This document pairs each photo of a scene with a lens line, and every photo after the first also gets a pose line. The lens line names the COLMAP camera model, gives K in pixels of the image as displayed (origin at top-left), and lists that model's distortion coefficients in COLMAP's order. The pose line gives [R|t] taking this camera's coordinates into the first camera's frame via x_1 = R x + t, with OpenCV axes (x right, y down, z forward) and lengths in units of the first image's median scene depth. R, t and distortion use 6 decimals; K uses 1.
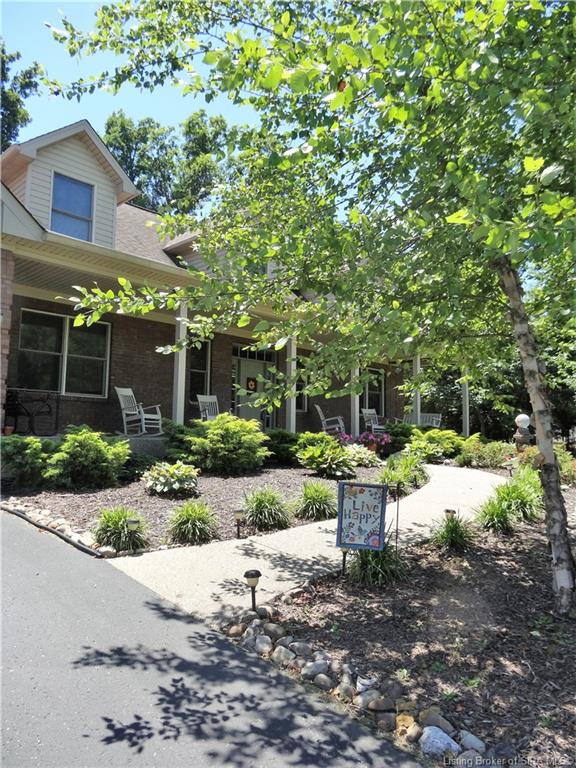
lens RADIAL K [[559.9, 0, 288.0], [0, 559.9, 384.0], [0, 0, 1]] dist [-0.002957, -0.001893]
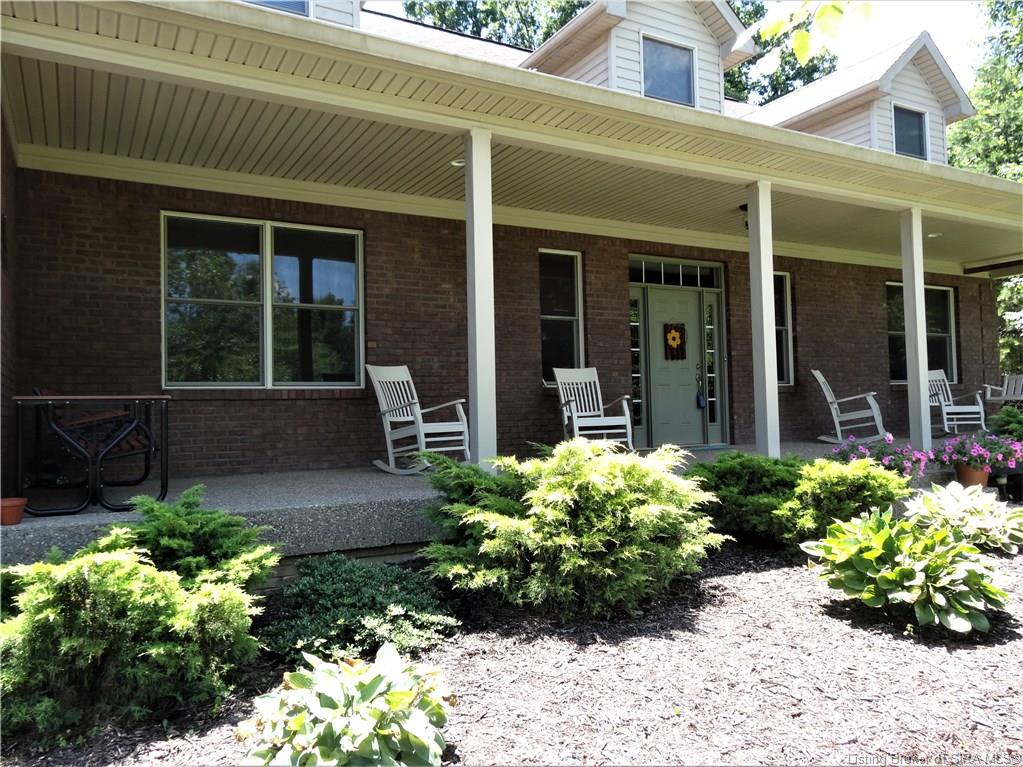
lens RADIAL K [[745.8, 0, 511.5], [0, 745.8, 383.5], [0, 0, 1]] dist [-0.002957, -0.001893]
pose [[0.954047, -0.046697, -0.295997, -0.013431], [0.066528, 0.996139, 0.057280, -0.008373], [0.292180, -0.074339, 0.953470, 0.485074]]
